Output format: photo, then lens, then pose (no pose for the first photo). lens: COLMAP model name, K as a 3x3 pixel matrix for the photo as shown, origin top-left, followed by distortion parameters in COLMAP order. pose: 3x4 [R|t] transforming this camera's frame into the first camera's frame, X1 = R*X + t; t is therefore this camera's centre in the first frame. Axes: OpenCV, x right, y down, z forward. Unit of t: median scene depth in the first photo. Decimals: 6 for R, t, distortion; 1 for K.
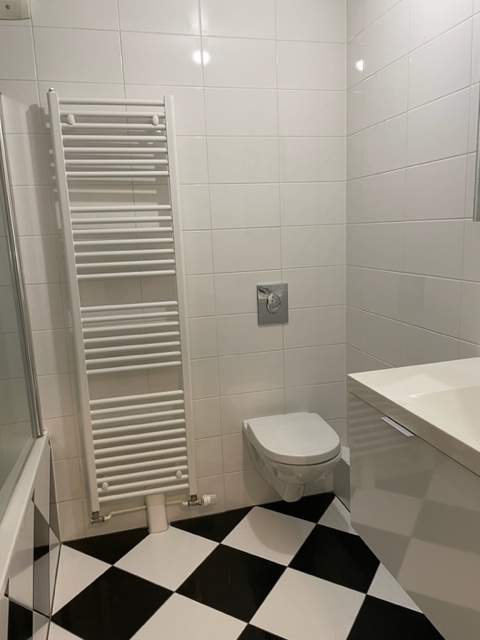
lens RADIAL K [[483.5, 0, 241.8], [0, 483.5, 316.1], [0, 0, 1]] dist [0.058467, -0.081292]
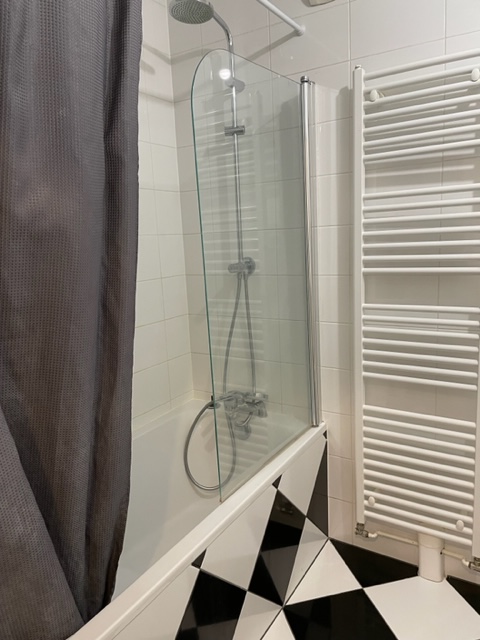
lens RADIAL K [[483.5, 0, 238.4], [0, 483.5, 319.4], [0, 0, 1]] dist [0.058467, -0.081292]
pose [[0.669320, 0.131562, -0.731233, 0.179272], [-0.107676, 0.990983, 0.079737, -0.034204], [0.735130, 0.025367, 0.677451, 0.196113]]
